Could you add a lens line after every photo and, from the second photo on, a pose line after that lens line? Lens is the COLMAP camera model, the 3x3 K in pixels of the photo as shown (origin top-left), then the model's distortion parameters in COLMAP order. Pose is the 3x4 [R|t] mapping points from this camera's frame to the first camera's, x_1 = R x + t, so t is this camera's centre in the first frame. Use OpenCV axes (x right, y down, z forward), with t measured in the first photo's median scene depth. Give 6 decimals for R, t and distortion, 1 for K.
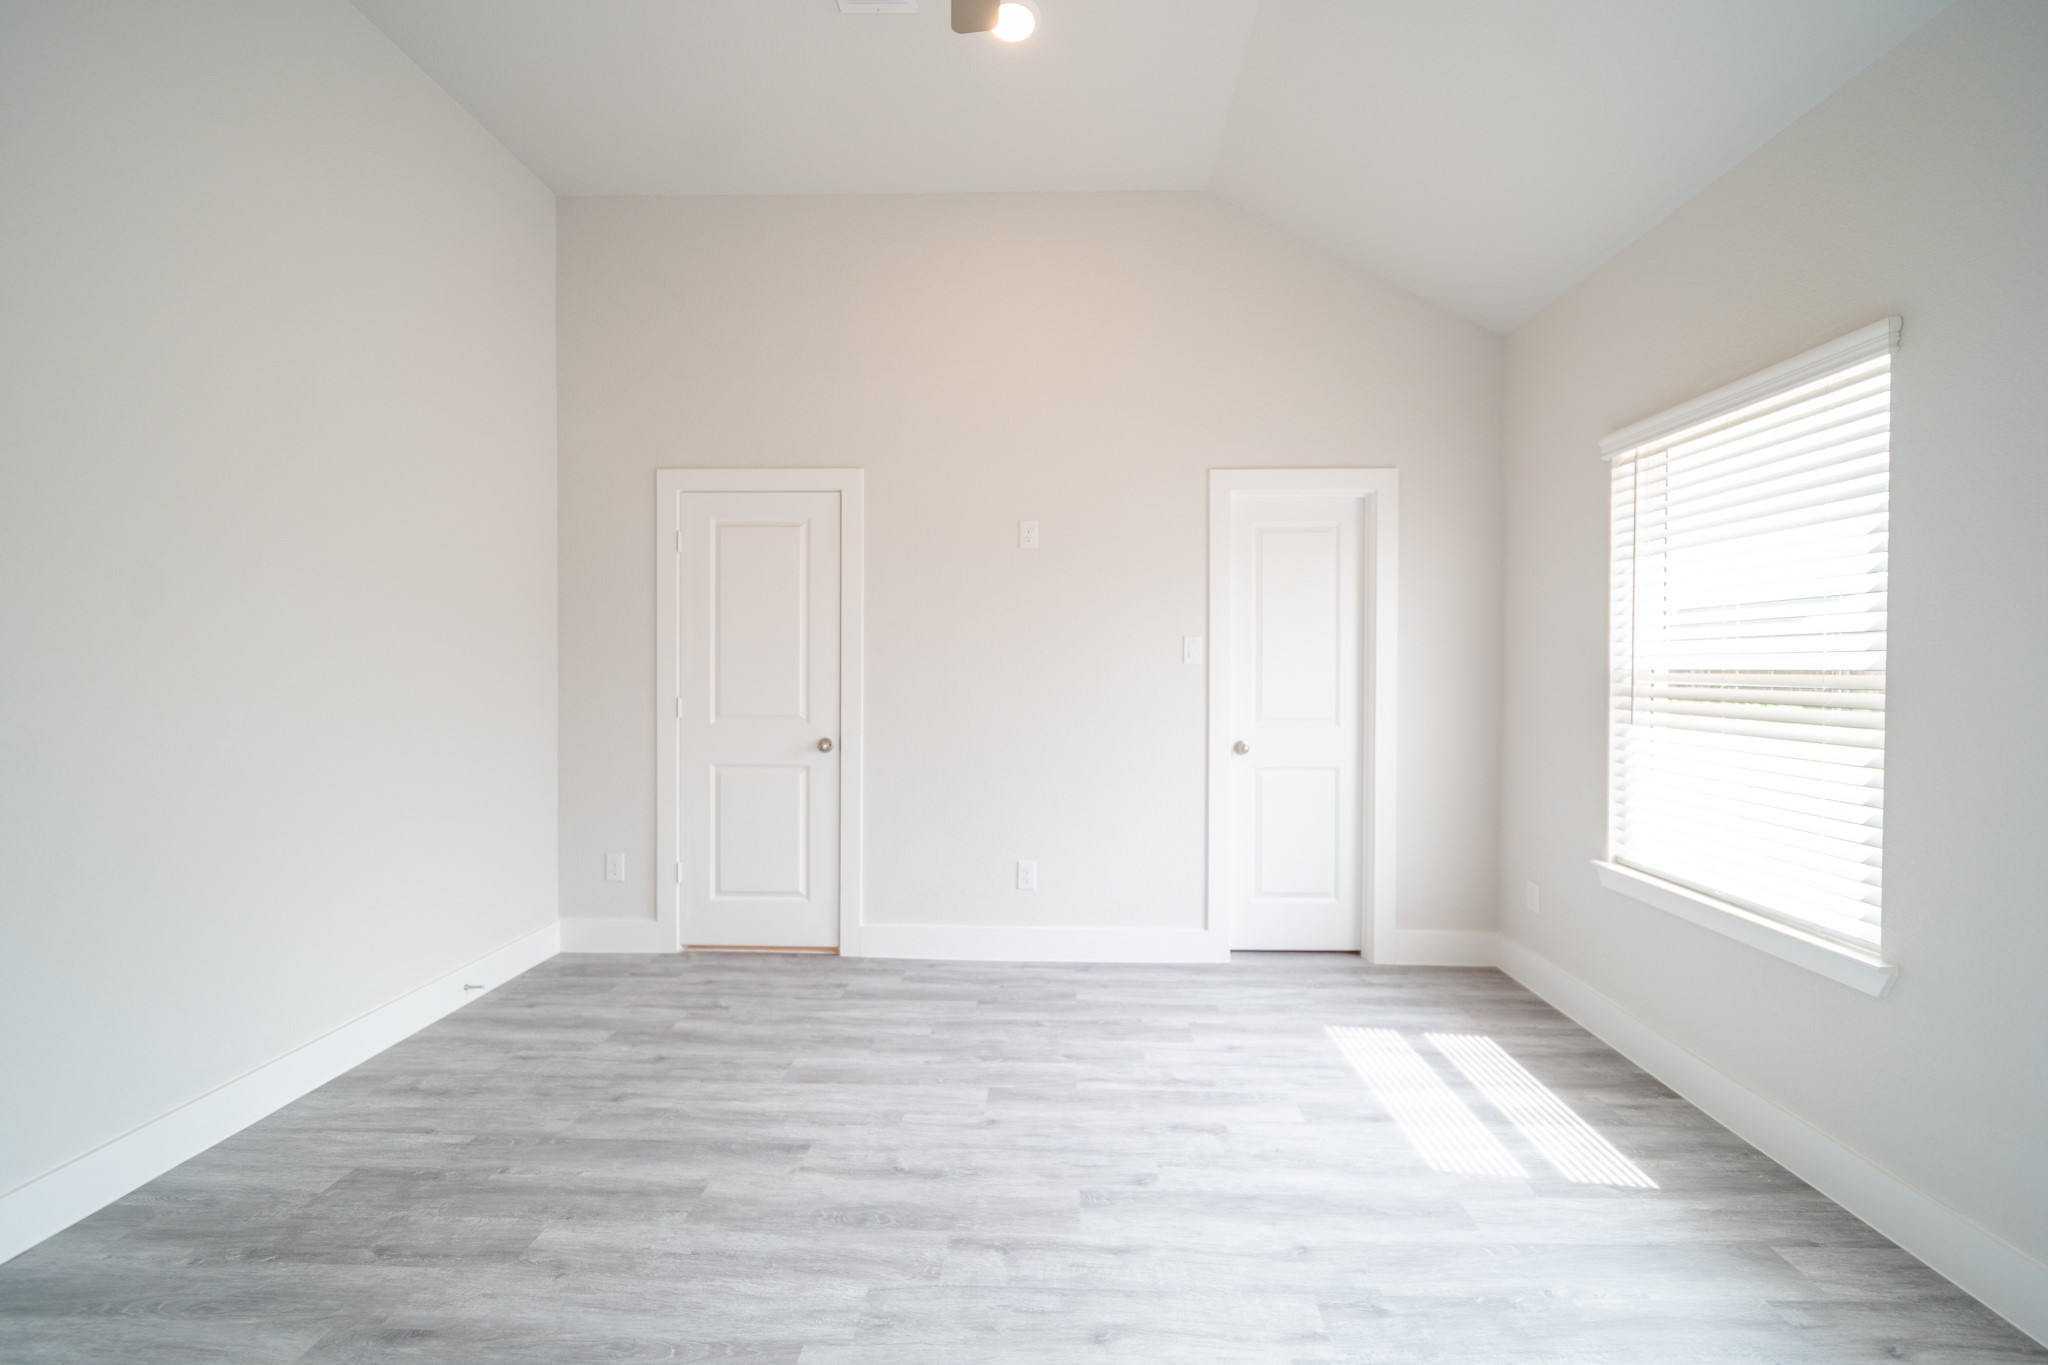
lens RADIAL K [[787.0, 0, 1015.5], [0, 787.0, 672.6], [0, 0, 1]] dist [-0.002142, -0.000208]
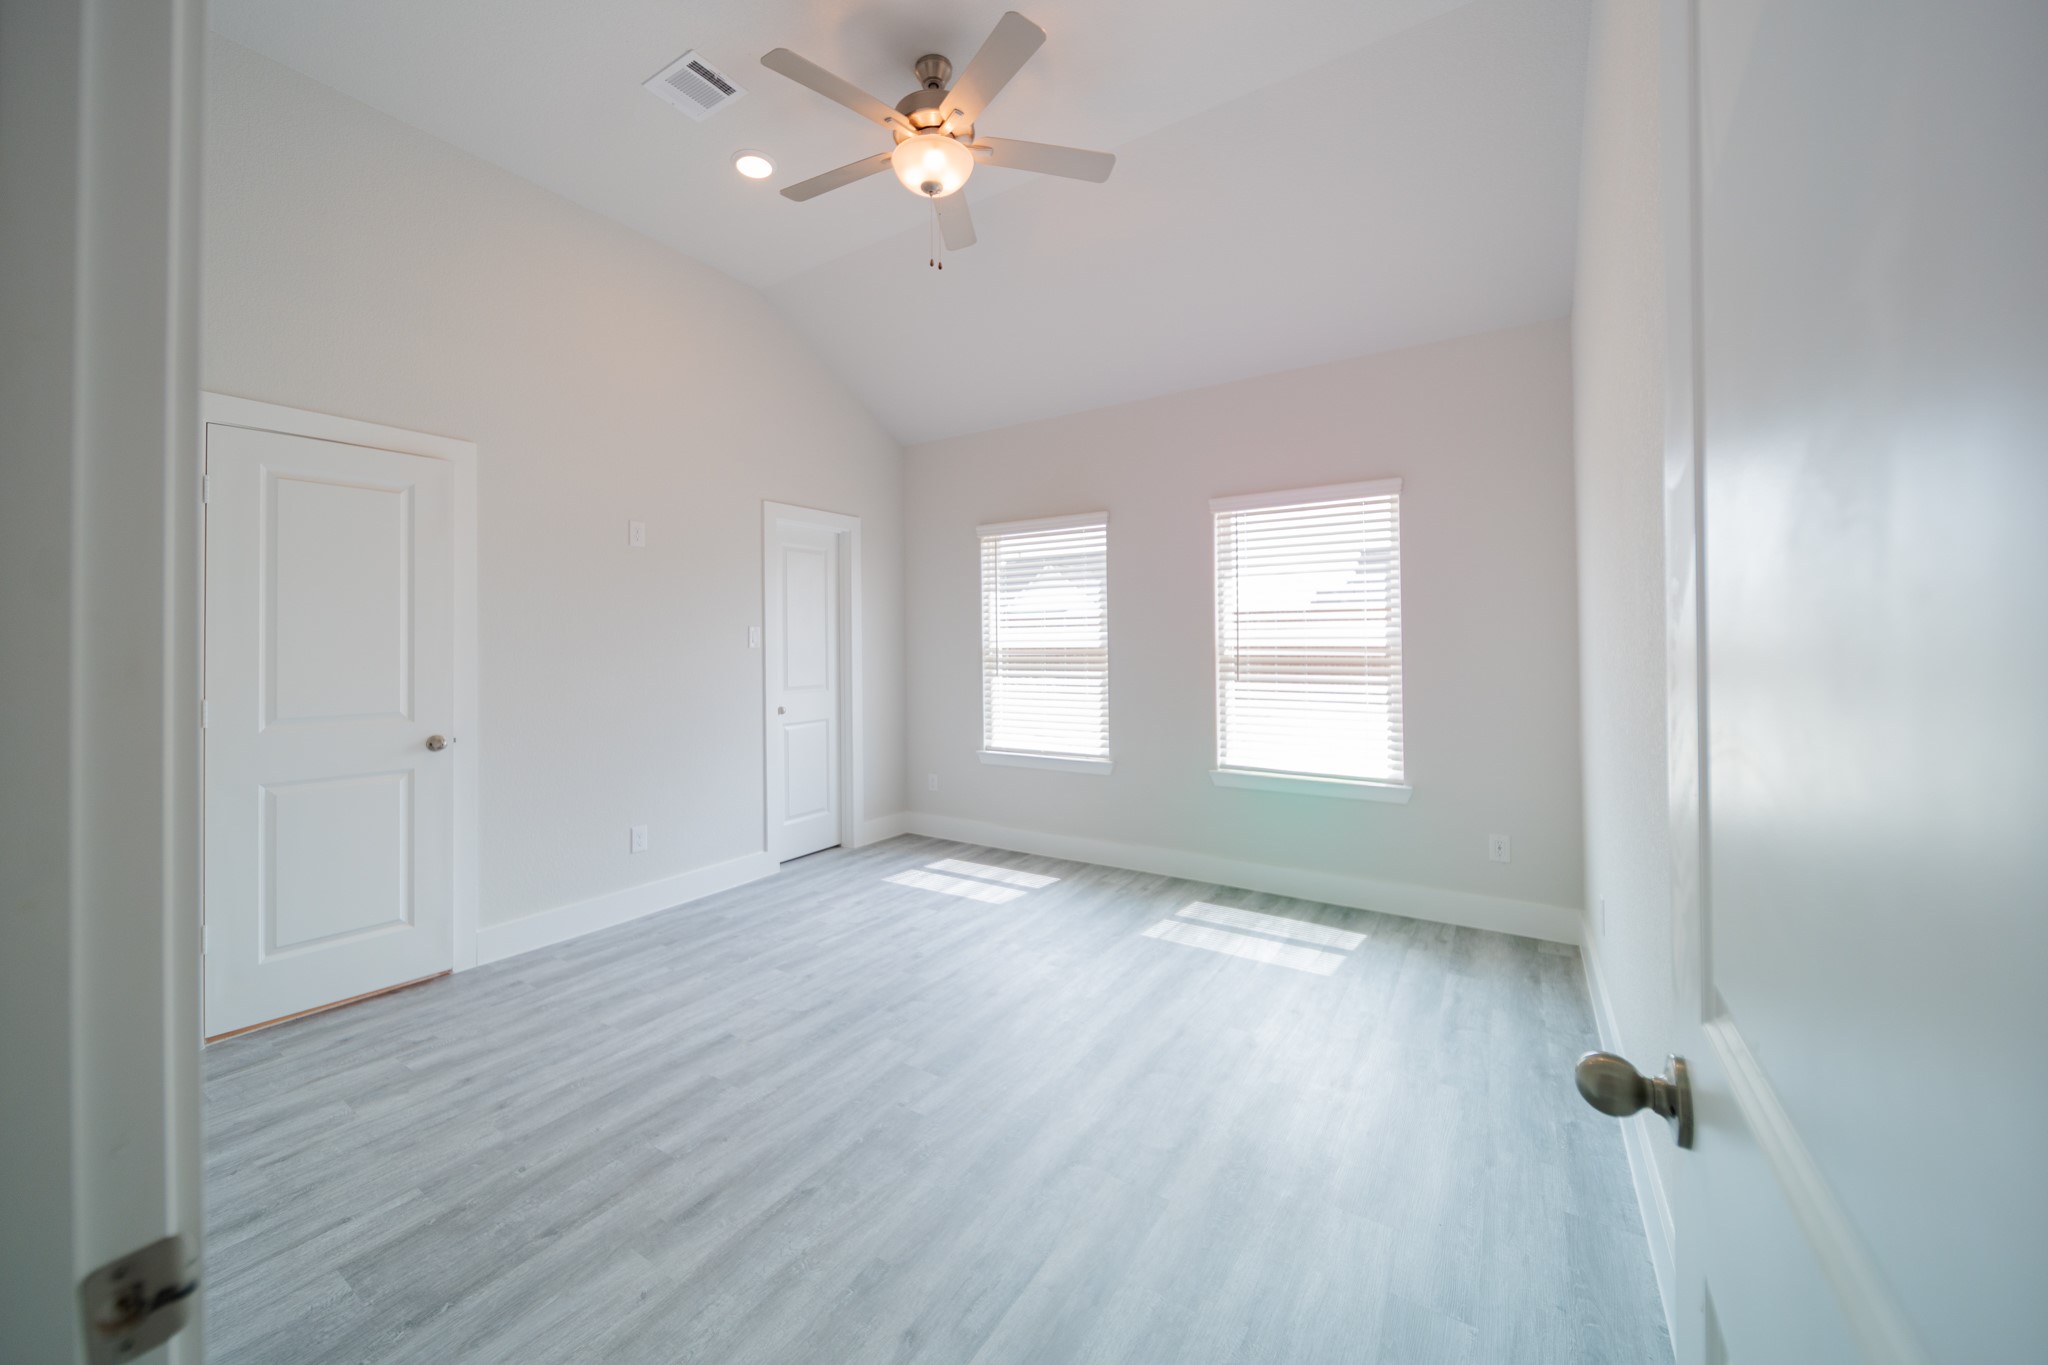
lens RADIAL K [[820.8, 0, 985.9], [0, 820.8, 635.4], [0, 0, 1]] dist [-0.001046, -0.000109]
pose [[0.518415, 0.002257, 0.855126, -0.934058], [0.019243, 0.999712, -0.014305, -0.006043], [-0.854912, 0.023871, 0.518223, -0.033474]]
